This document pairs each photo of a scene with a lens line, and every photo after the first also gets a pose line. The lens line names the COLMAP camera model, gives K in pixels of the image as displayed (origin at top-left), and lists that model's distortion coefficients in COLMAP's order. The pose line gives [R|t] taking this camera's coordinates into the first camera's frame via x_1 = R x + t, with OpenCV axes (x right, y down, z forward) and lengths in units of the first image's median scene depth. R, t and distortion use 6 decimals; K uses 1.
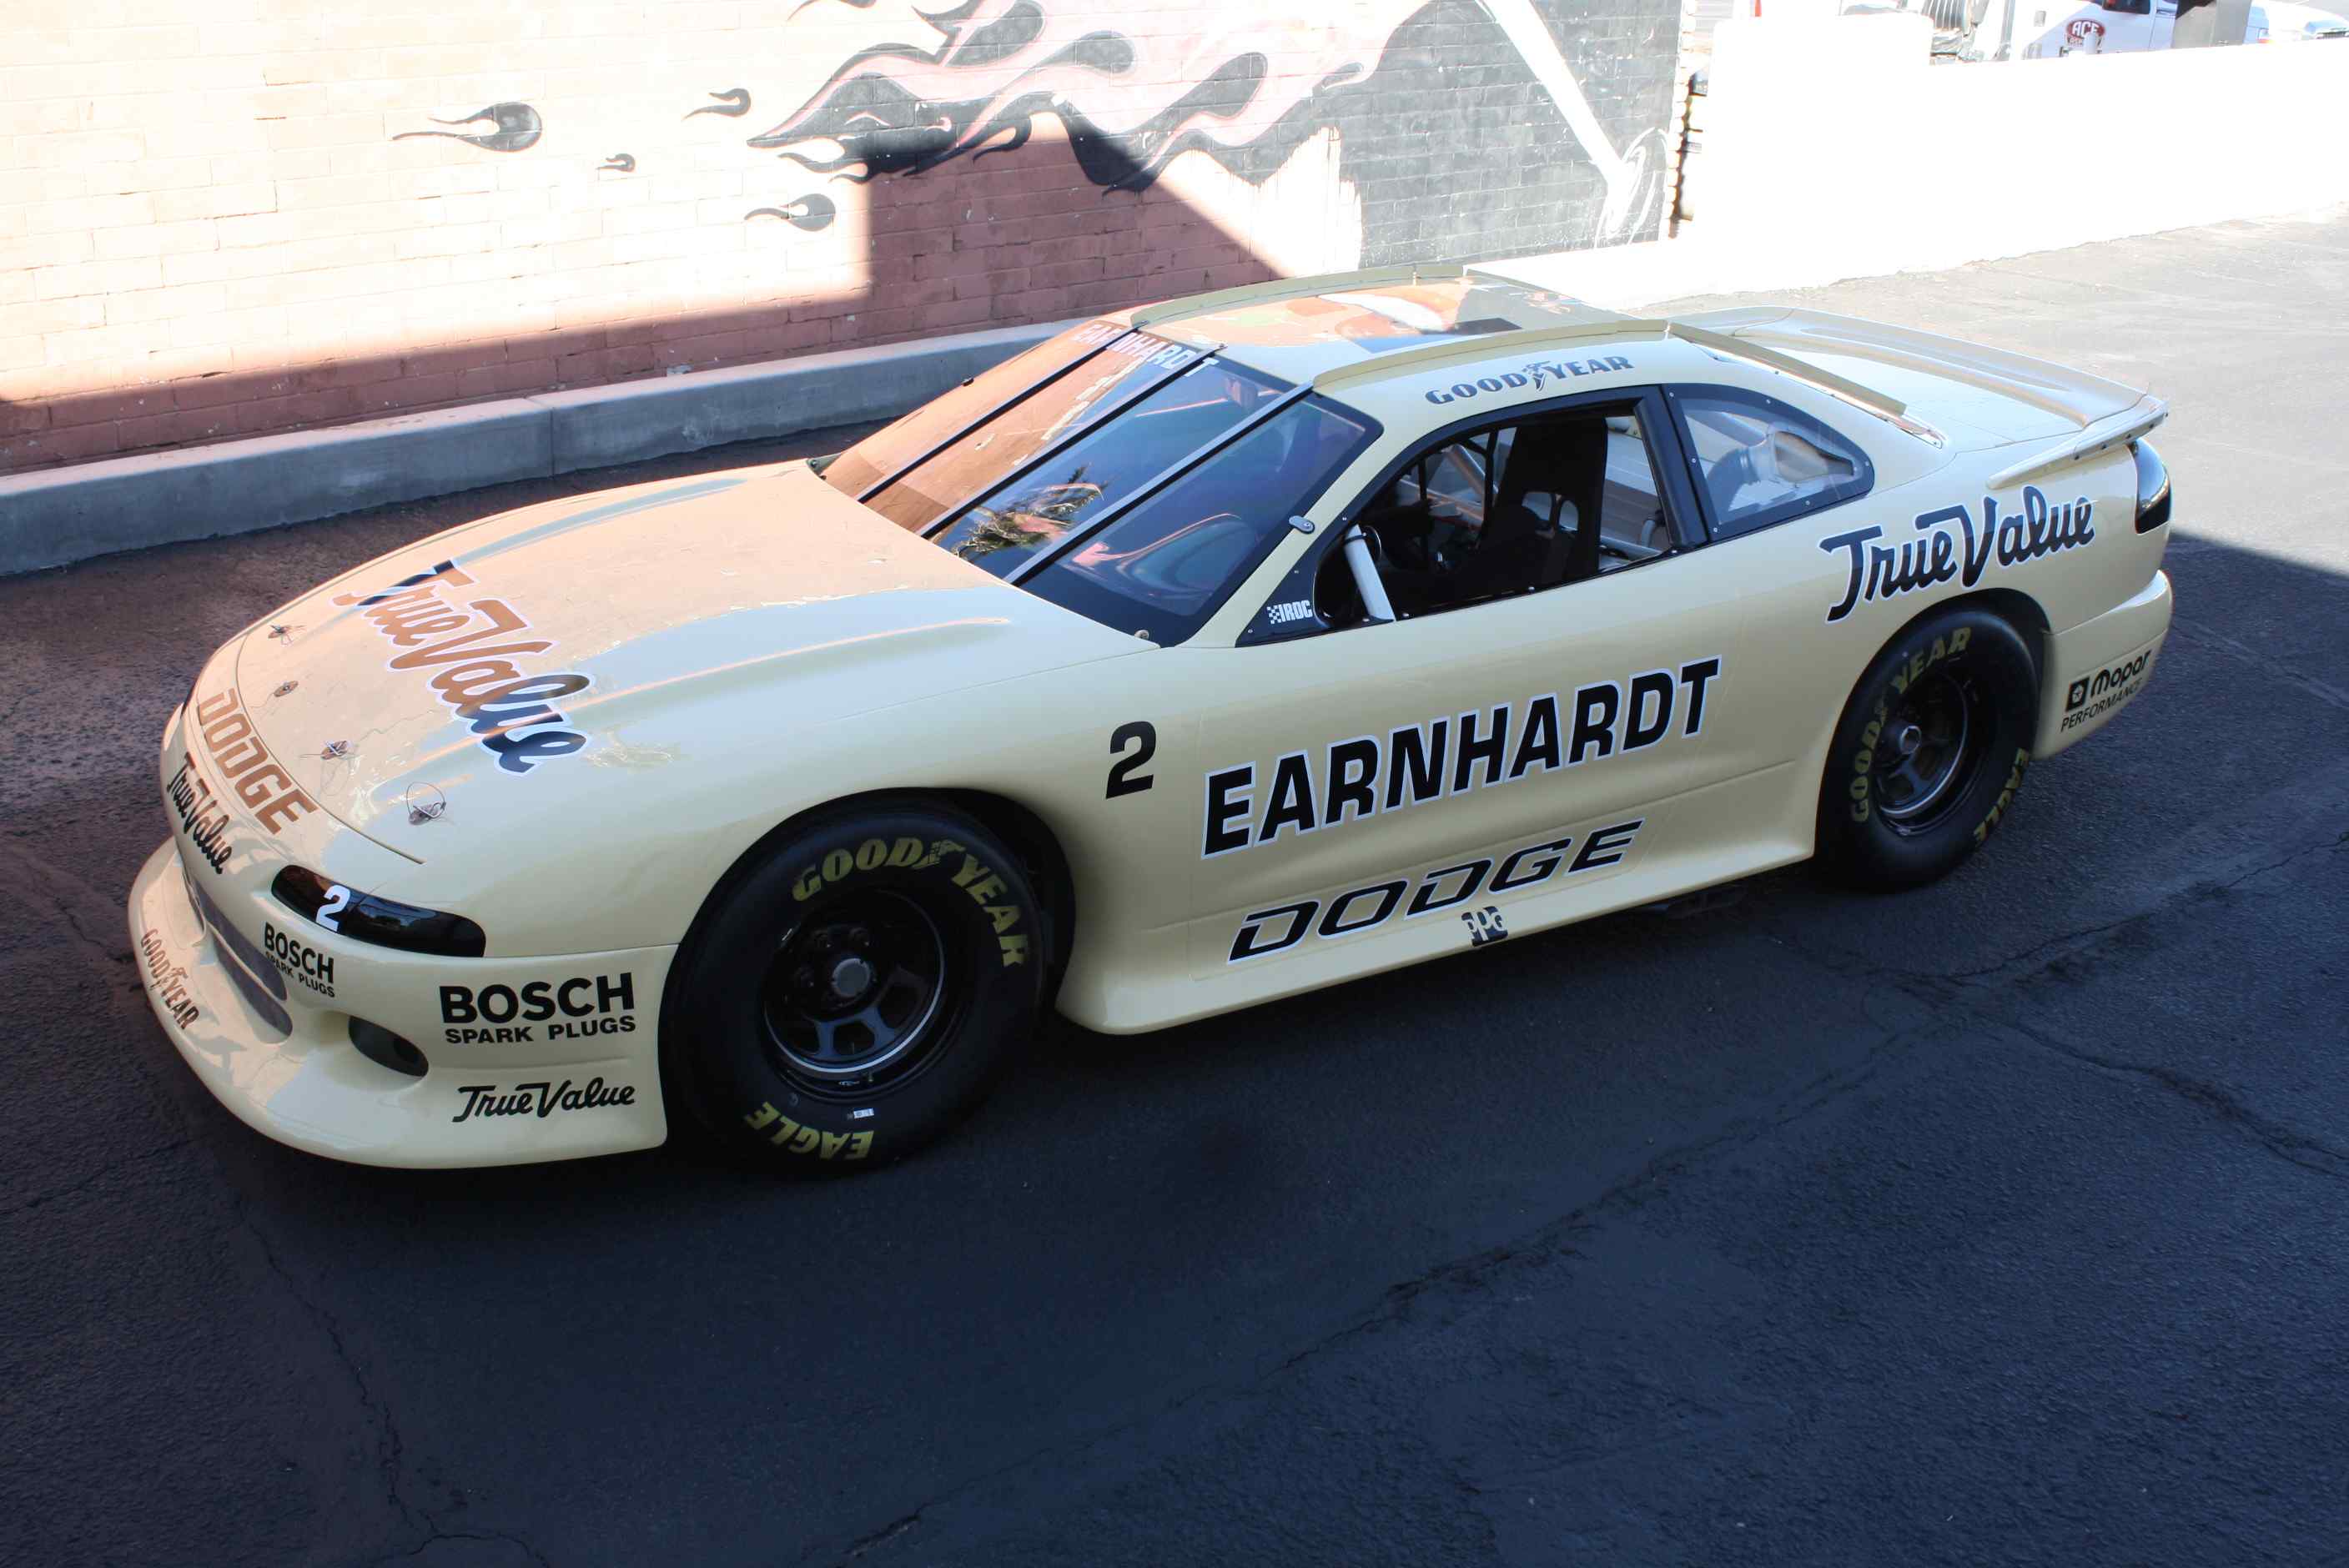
lens RADIAL K [[2459.8, 0, 1204.2], [0, 2459.8, 755.6], [0, 0, 1]] dist [-0.095586, 0.000000]
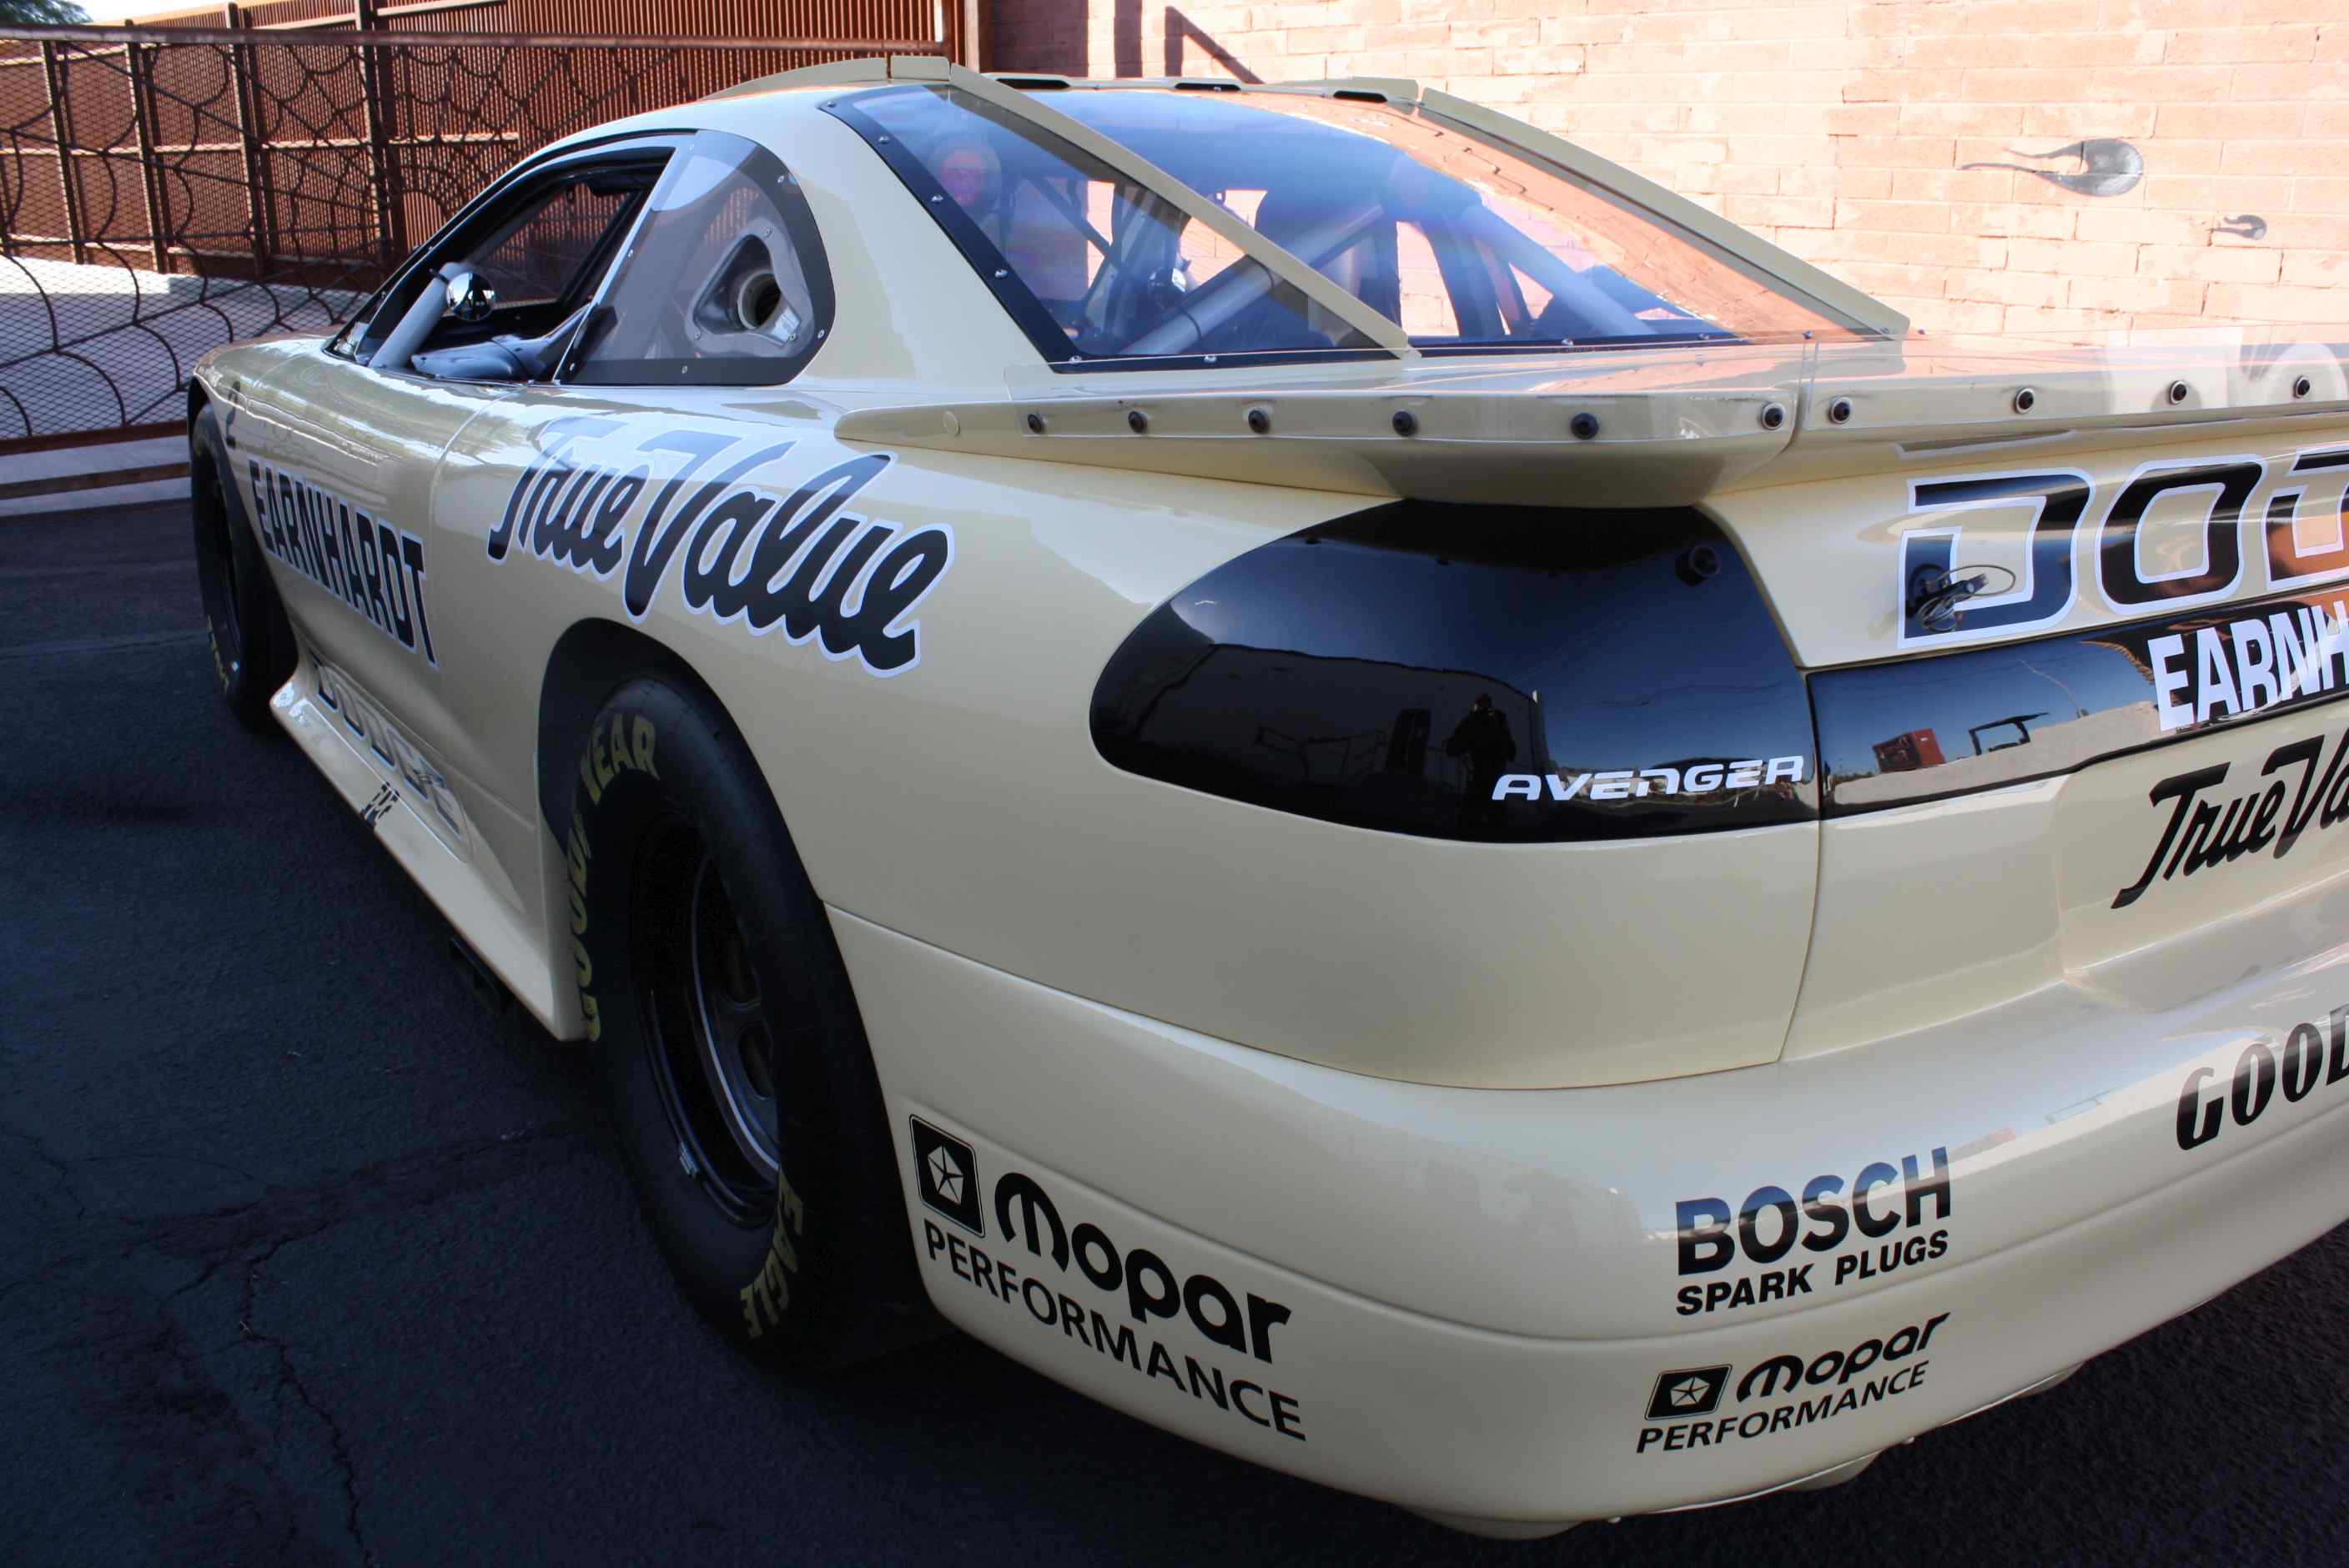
lens RADIAL K [[1987.3, 0, 1178.5], [0, 1987.3, 775.2], [0, 0, 1]] dist [-0.150827, 0.118808]
pose [[0.037160, 0.260831, -0.964669, 0.695045], [-0.366664, 0.901566, 0.229645, -0.166991], [0.929611, 0.345176, 0.129140, 1.137860]]
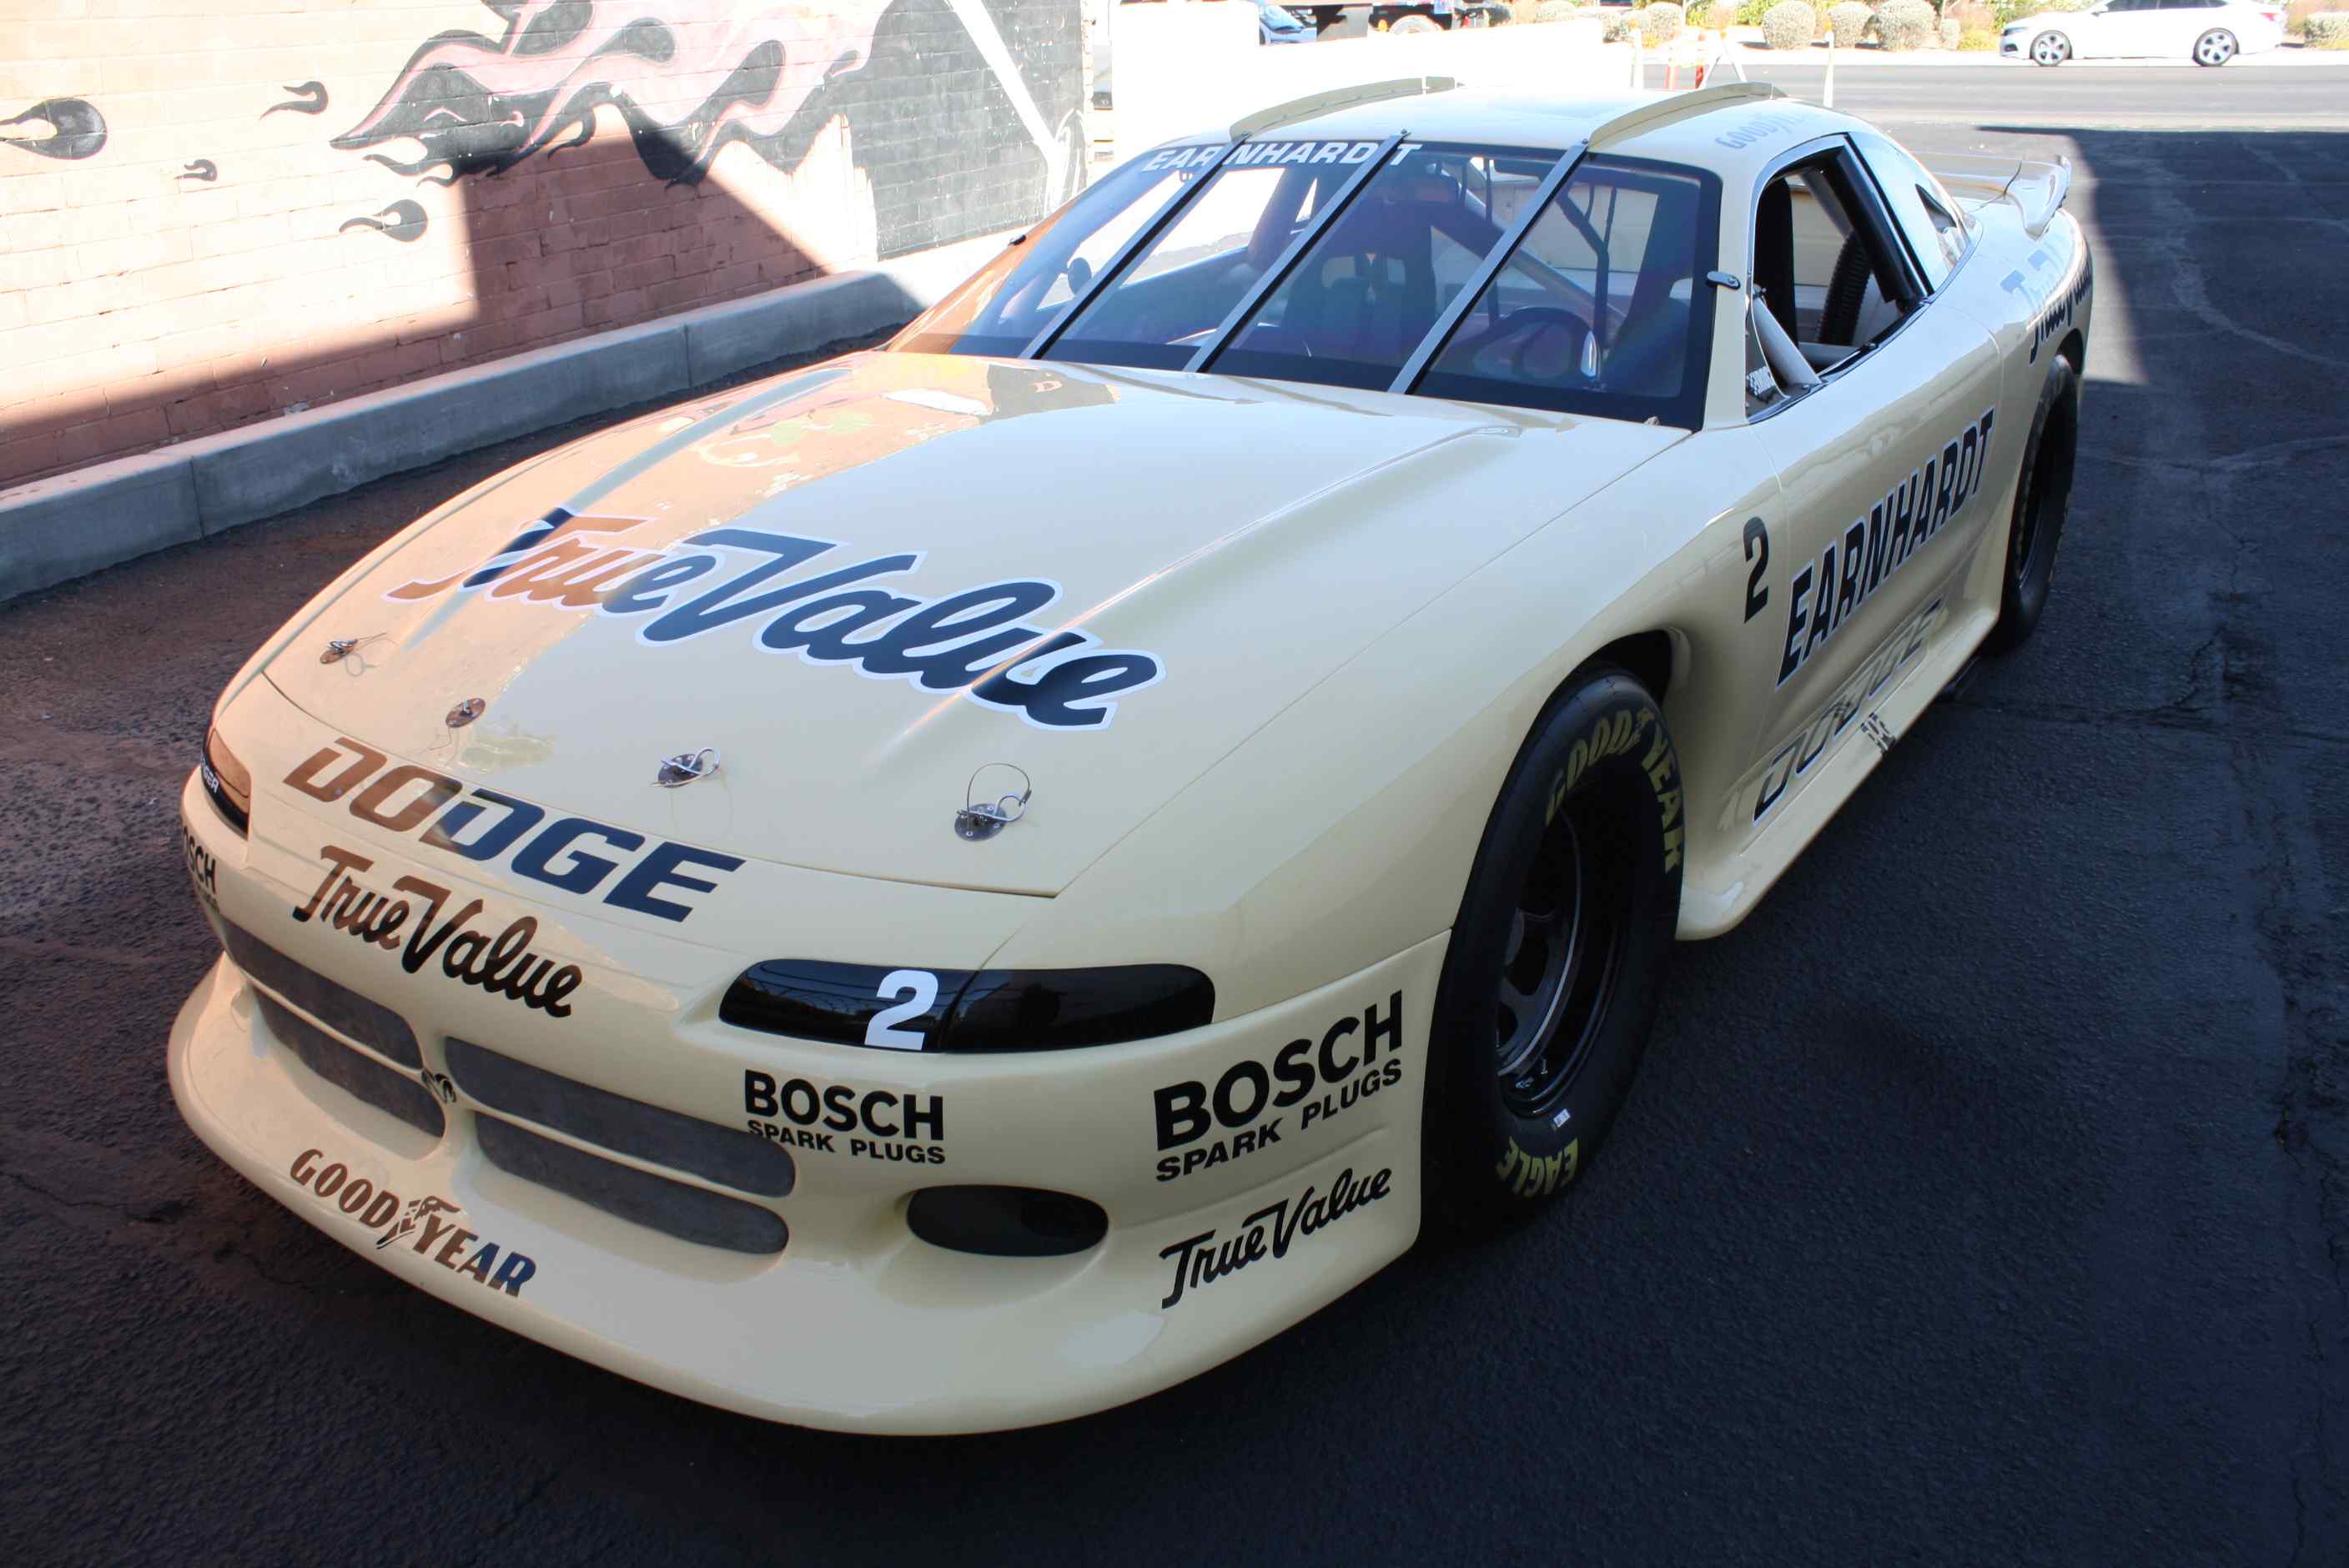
lens RADIAL K [[1984.7, 0, 1201.6], [0, 1984.7, 783.7], [0, 0, 1]] dist [-0.160651, 0.133519]
pose [[0.909203, -0.204580, 0.362626, -0.359546], [0.197325, 0.978658, 0.057372, -0.001370], [-0.366623, 0.019393, 0.930167, 0.435384]]
